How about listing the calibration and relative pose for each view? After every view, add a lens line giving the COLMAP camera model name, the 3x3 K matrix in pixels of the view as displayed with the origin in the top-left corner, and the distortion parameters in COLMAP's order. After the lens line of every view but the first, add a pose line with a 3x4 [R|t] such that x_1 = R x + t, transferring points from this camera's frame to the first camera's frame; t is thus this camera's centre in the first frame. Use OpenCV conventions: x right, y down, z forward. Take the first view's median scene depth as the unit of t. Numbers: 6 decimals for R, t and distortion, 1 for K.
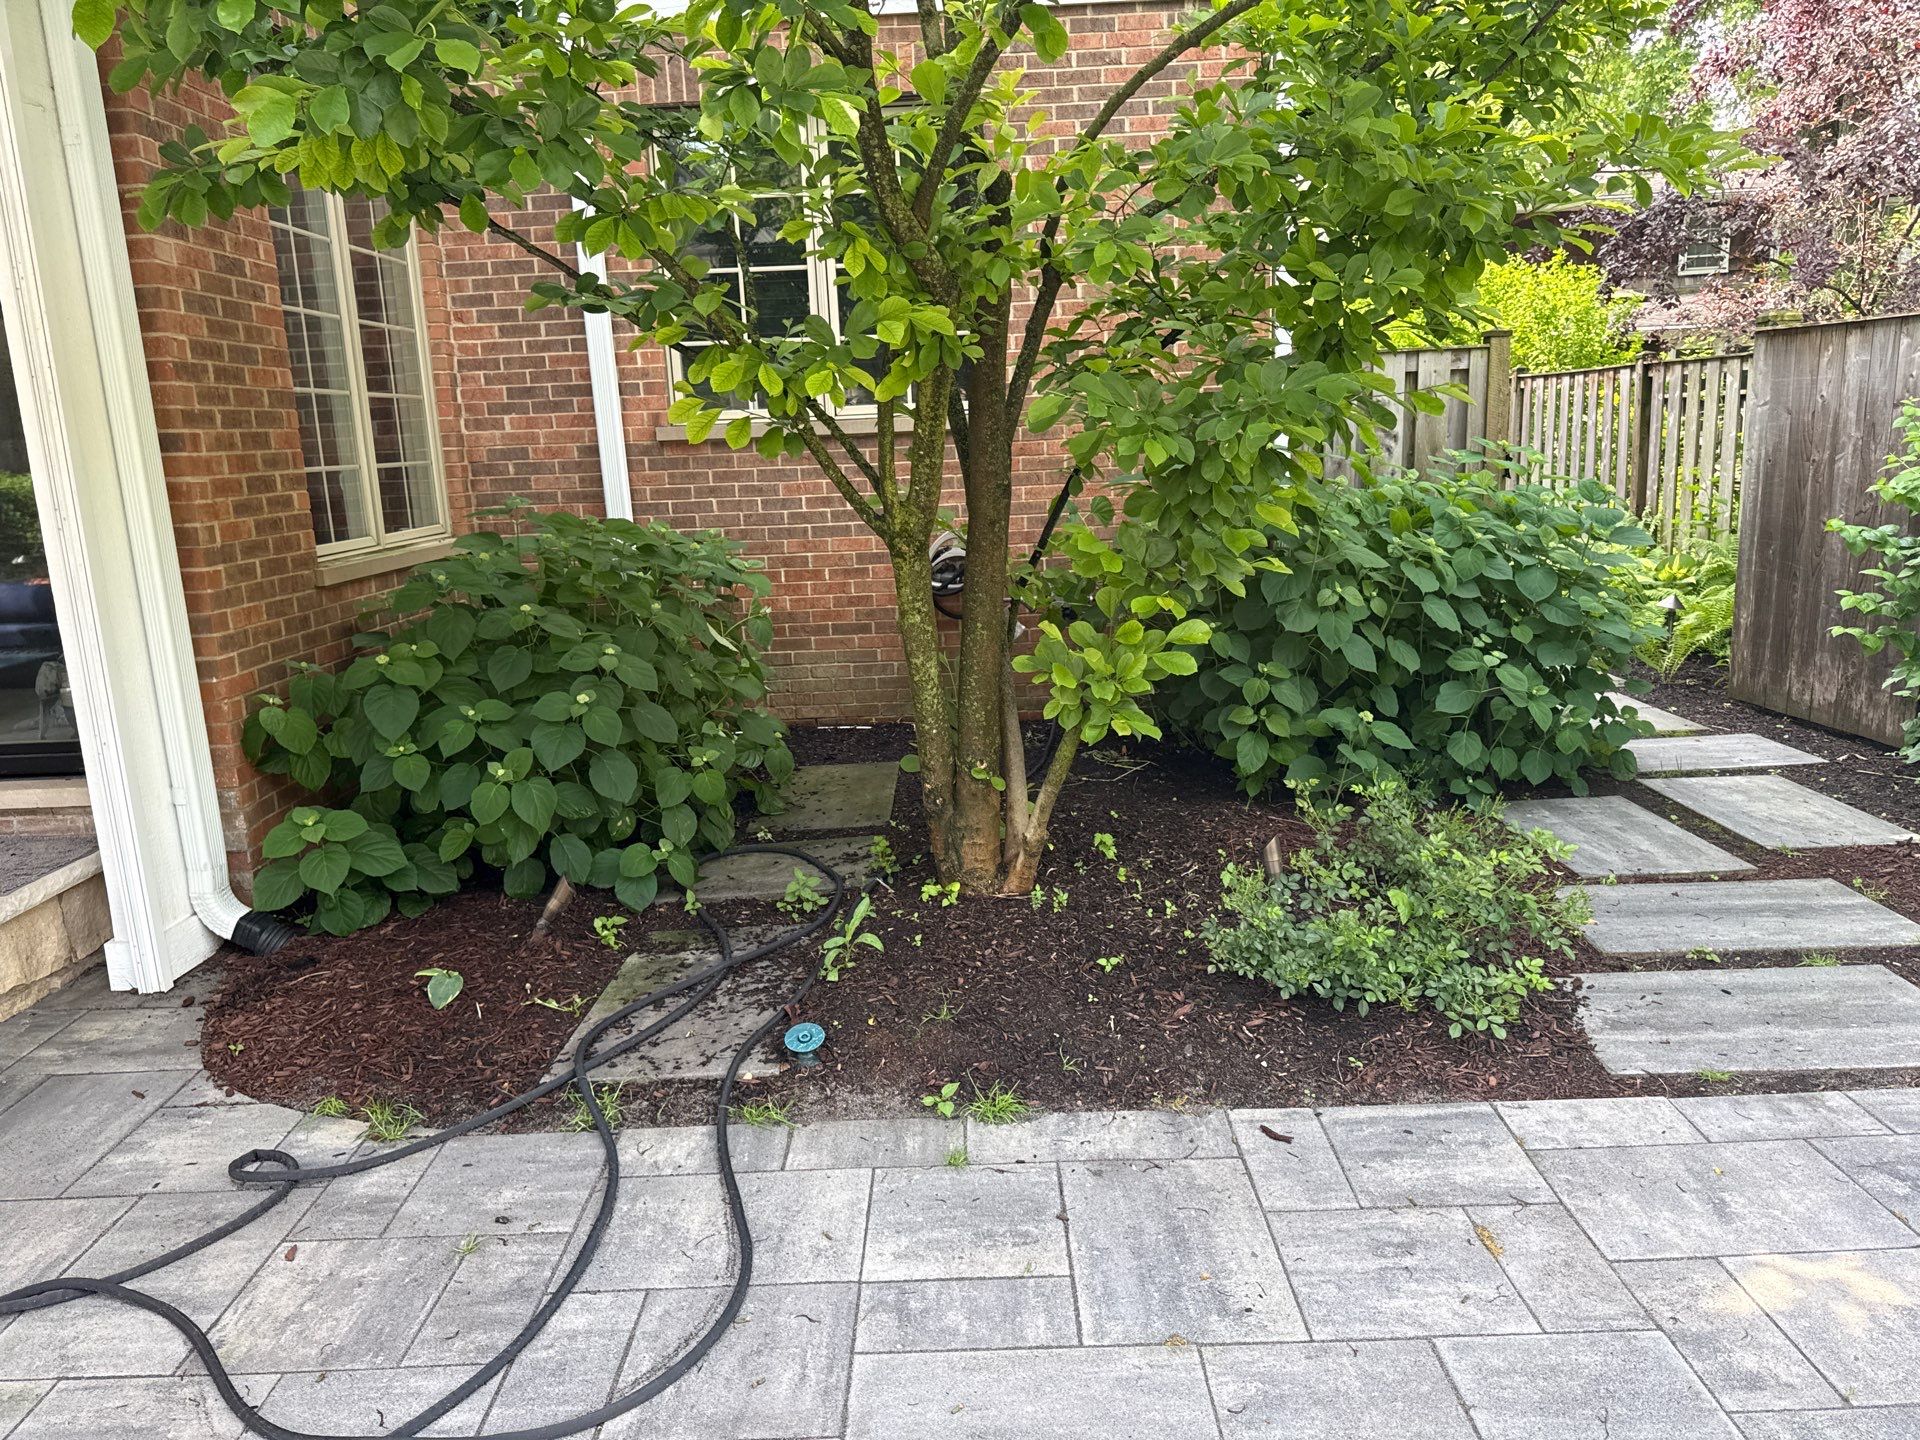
lens RADIAL K [[1334.0, 0, 960.0], [0, 1334.0, 720.0], [0, 0, 1]] dist [0.076083, -0.097788]
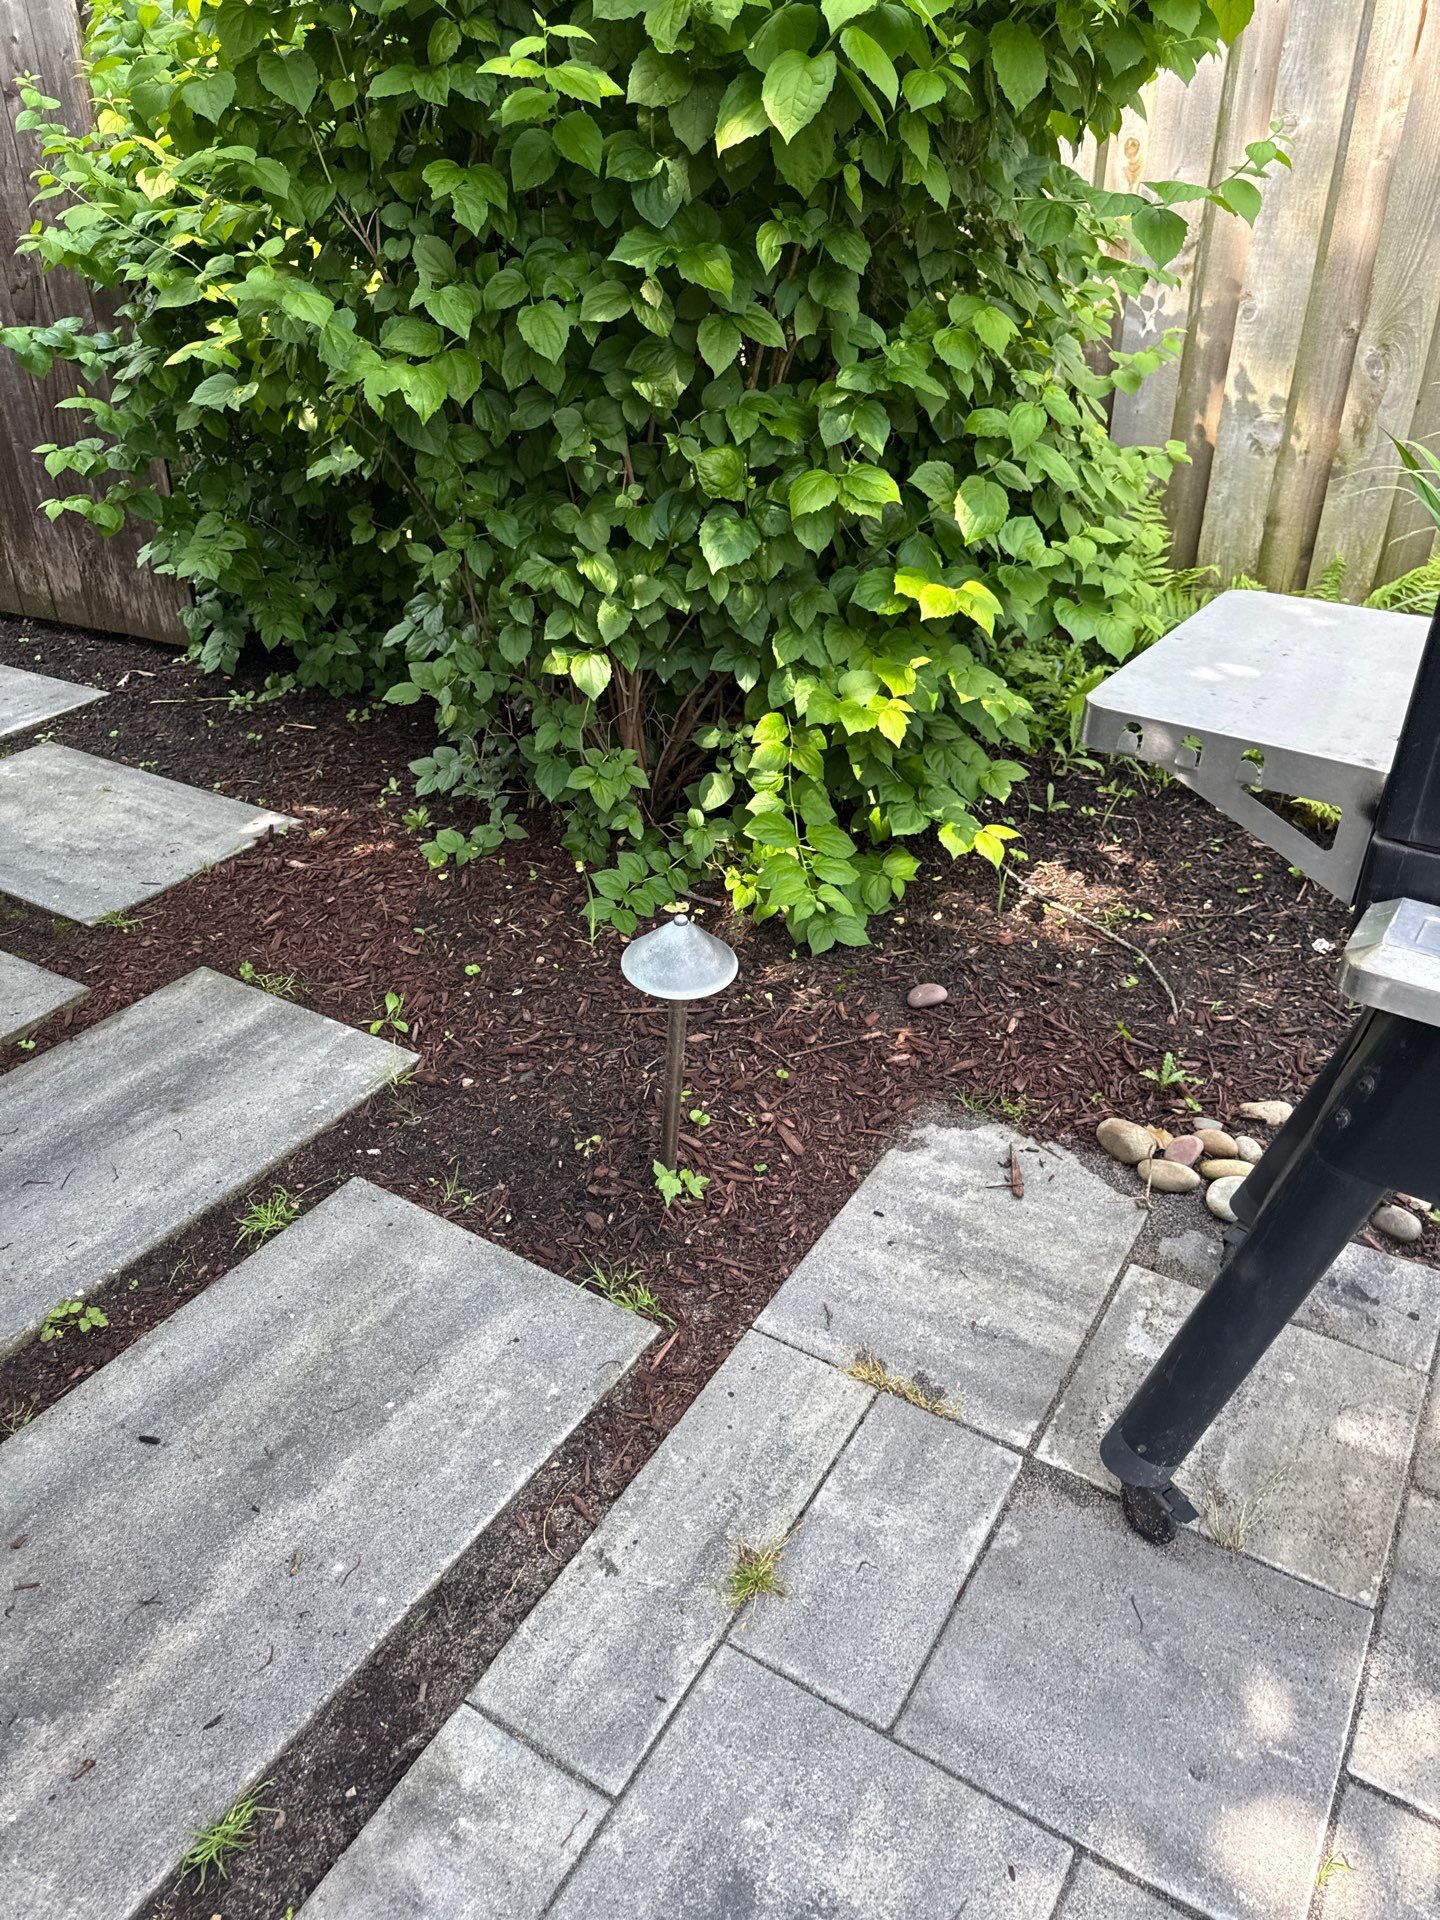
lens RADIAL K [[1347.7, 0, 696.4], [0, 1347.7, 971.4], [0, 0, 1]] dist [0.092361, -0.165975]
pose [[0.534163, -0.417568, 0.735056, 0.284085], [0.170377, 0.904829, 0.390200, -0.072594], [-0.828035, -0.083194, 0.554470, 0.435369]]
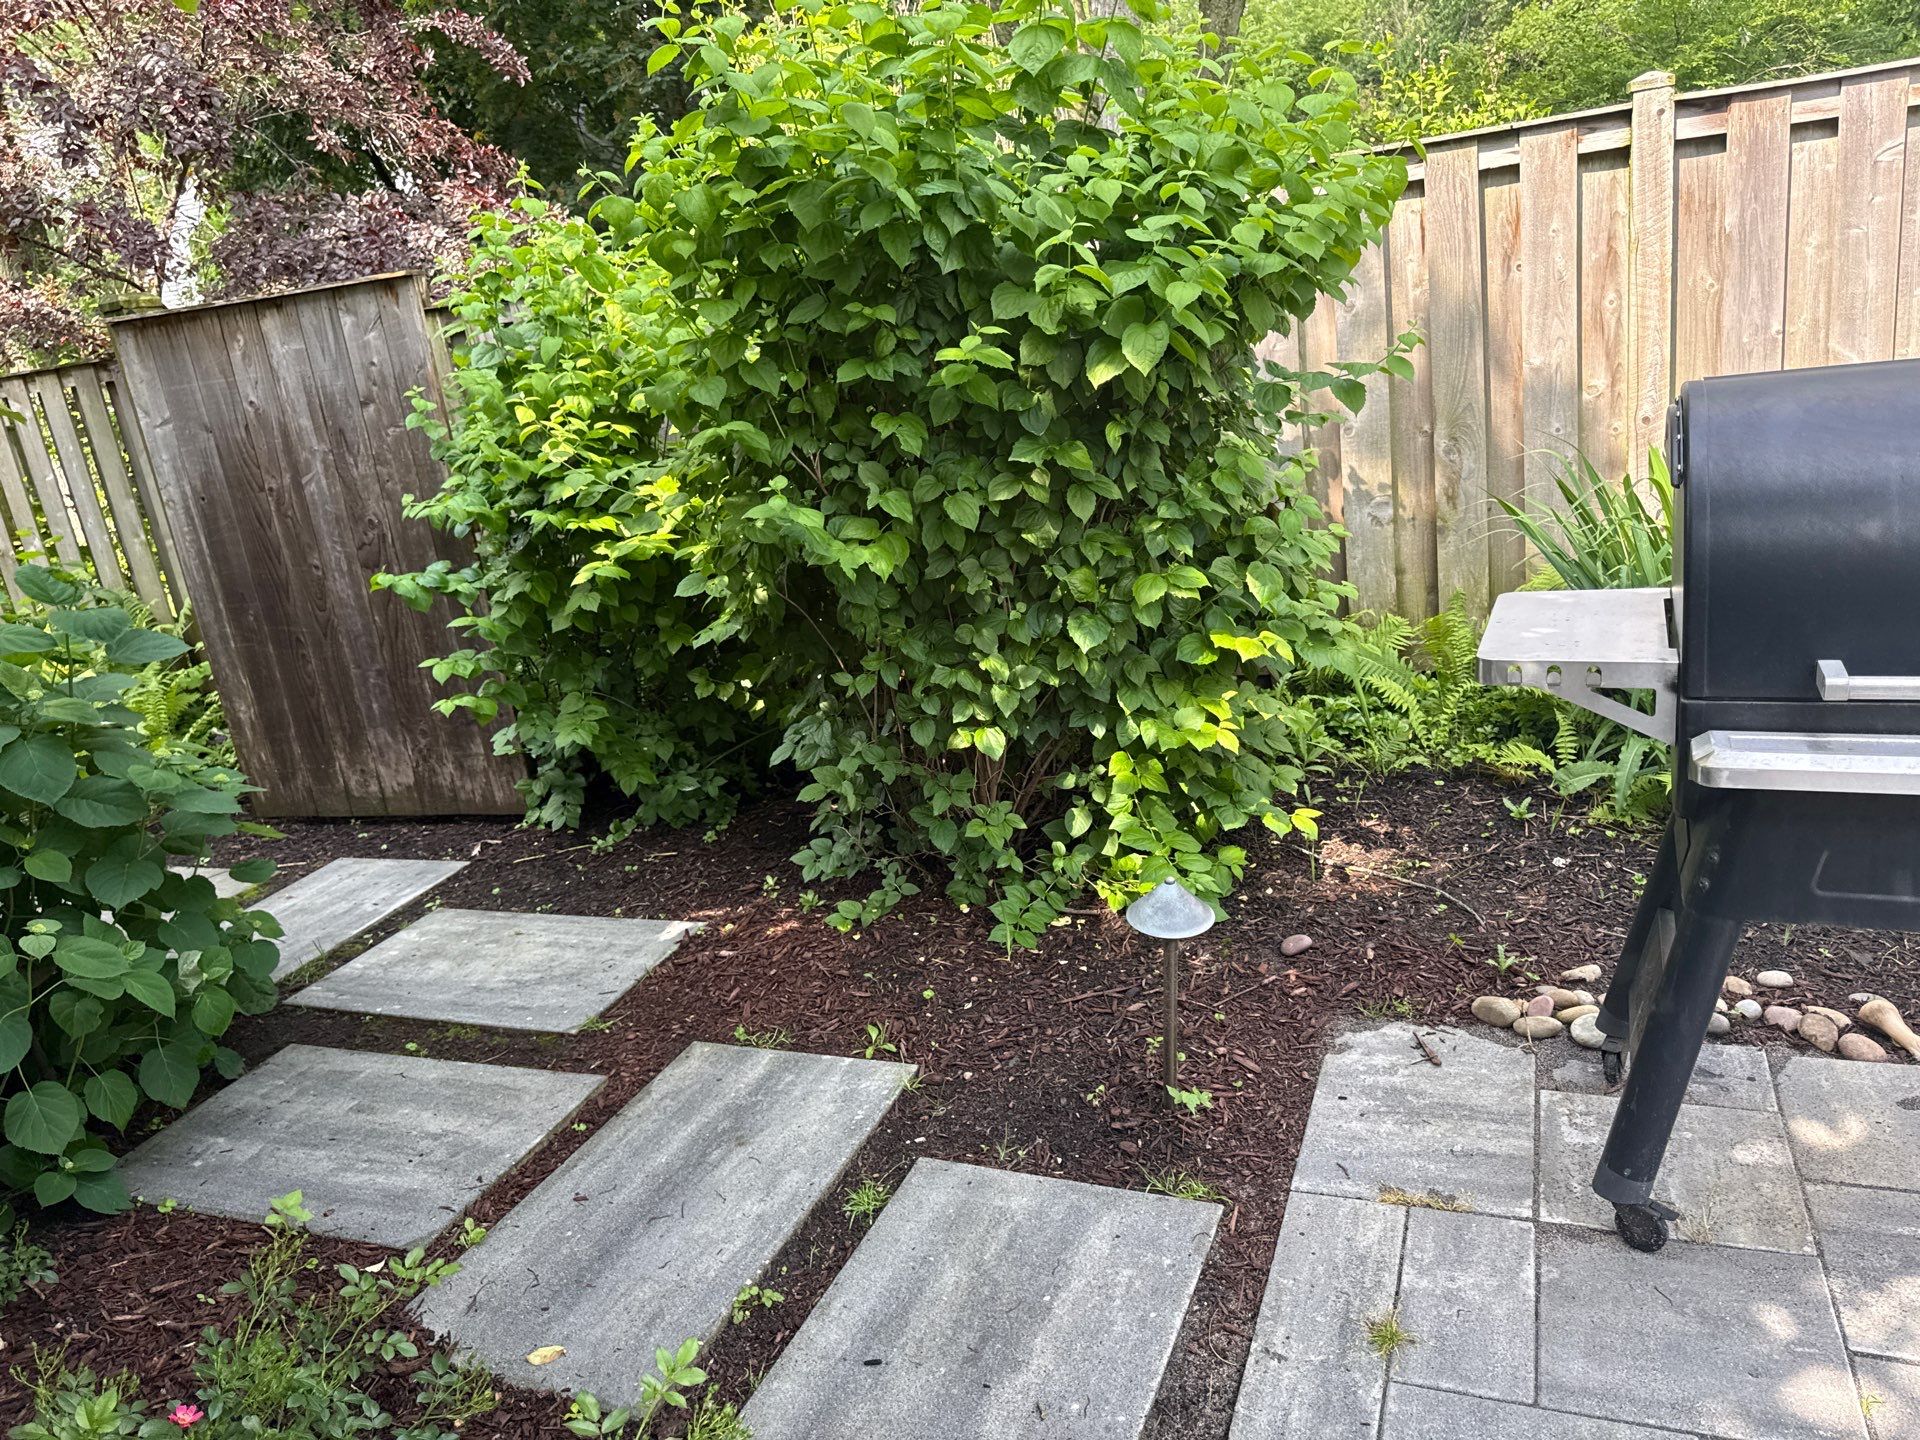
lens RADIAL K [[1352.9, 0, 959.9], [0, 1352.9, 709.7], [0, 0, 1]] dist [0.078590, -0.108779]
pose [[0.378873, -0.270804, 0.884941, 0.099538], [0.305316, 0.939267, 0.156713, -0.105360], [-0.873635, 0.210813, 0.438544, 0.476908]]
